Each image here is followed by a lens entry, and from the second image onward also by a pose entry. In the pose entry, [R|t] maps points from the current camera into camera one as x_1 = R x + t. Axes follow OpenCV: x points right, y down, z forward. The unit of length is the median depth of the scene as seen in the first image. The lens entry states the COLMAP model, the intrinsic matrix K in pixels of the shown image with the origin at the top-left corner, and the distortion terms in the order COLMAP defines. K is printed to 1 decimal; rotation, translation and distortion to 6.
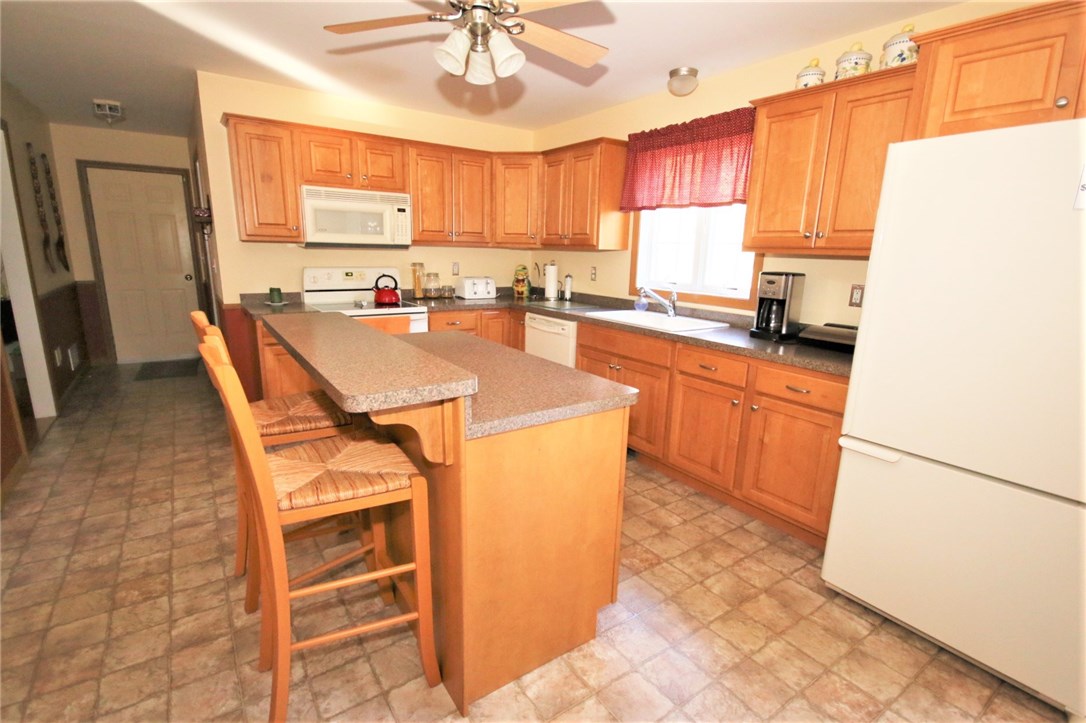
lens RADIAL K [[502.7, 0, 543.0], [0, 502.7, 361.5], [0, 0, 1]] dist [-0.001378, -0.000021]
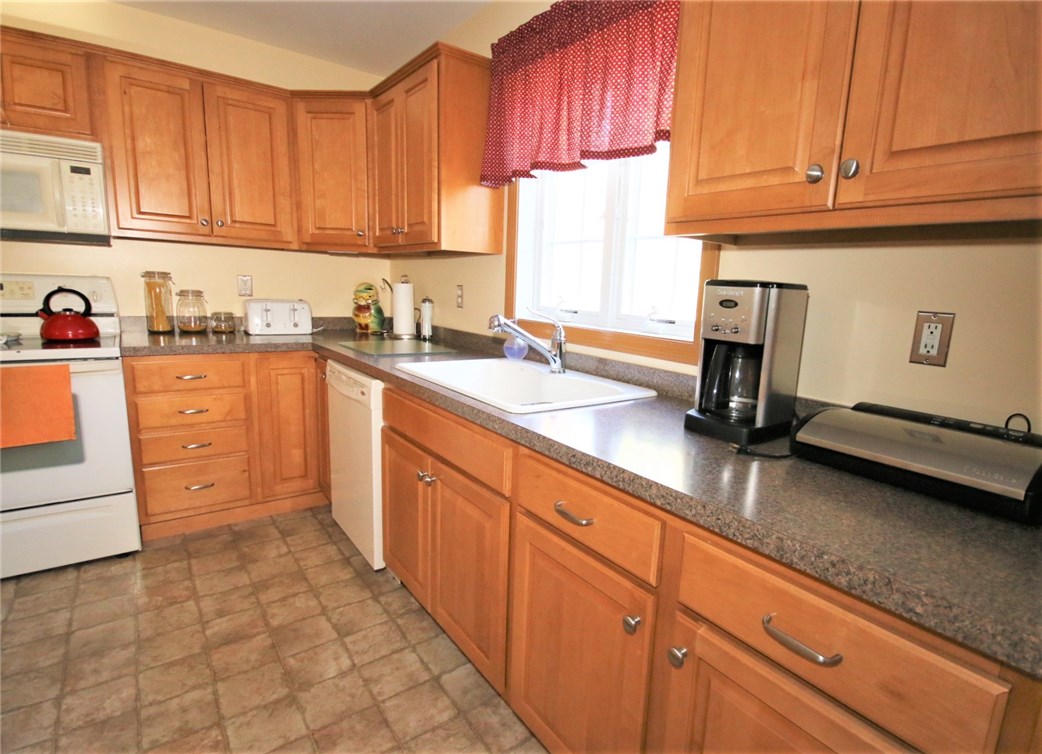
lens RADIAL K [[525.2, 0, 559.6], [0, 525.2, 375.7], [0, 0, 1]] dist [-0.002161, -0.000373]
pose [[0.998097, 0.010144, 0.060823, 0.213943], [-0.007029, 0.998663, -0.051215, -0.055289], [-0.061262, 0.050690, 0.996834, 0.429154]]
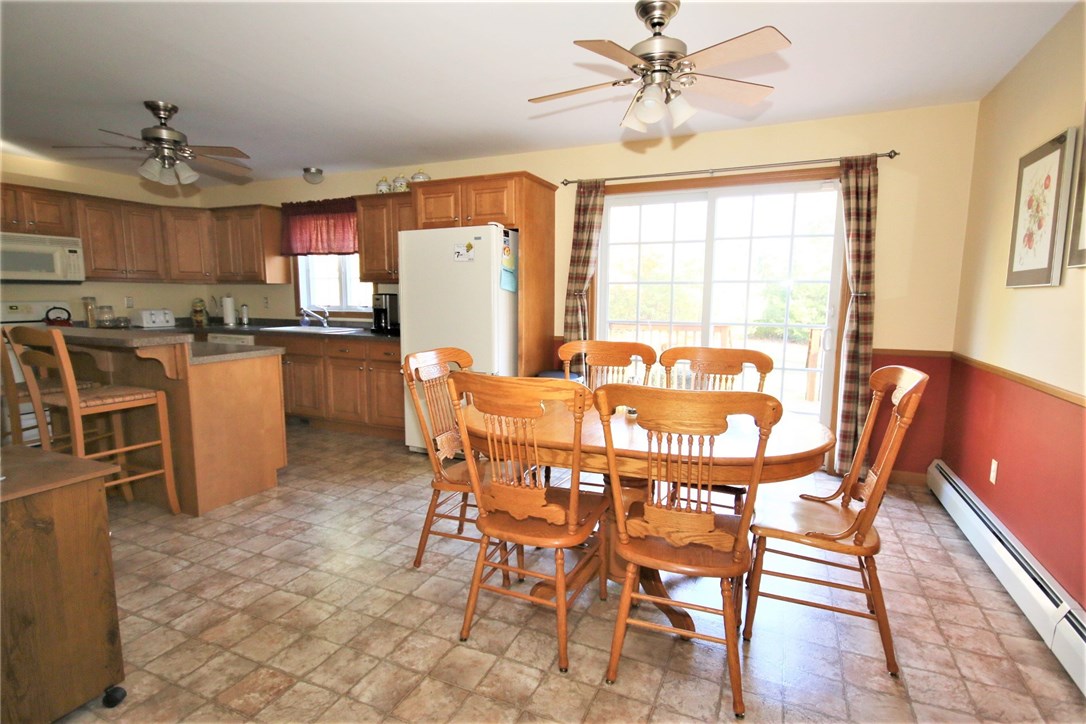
lens RADIAL K [[529.7, 0, 543.0], [0, 529.7, 362.0], [0, 0, 1]] dist [0.004180, 0.000002]
pose [[0.851060, -0.086349, 0.517919, -0.015339], [0.129528, 0.990427, -0.047717, 0.157661], [-0.508841, 0.107695, 0.854098, -0.599078]]
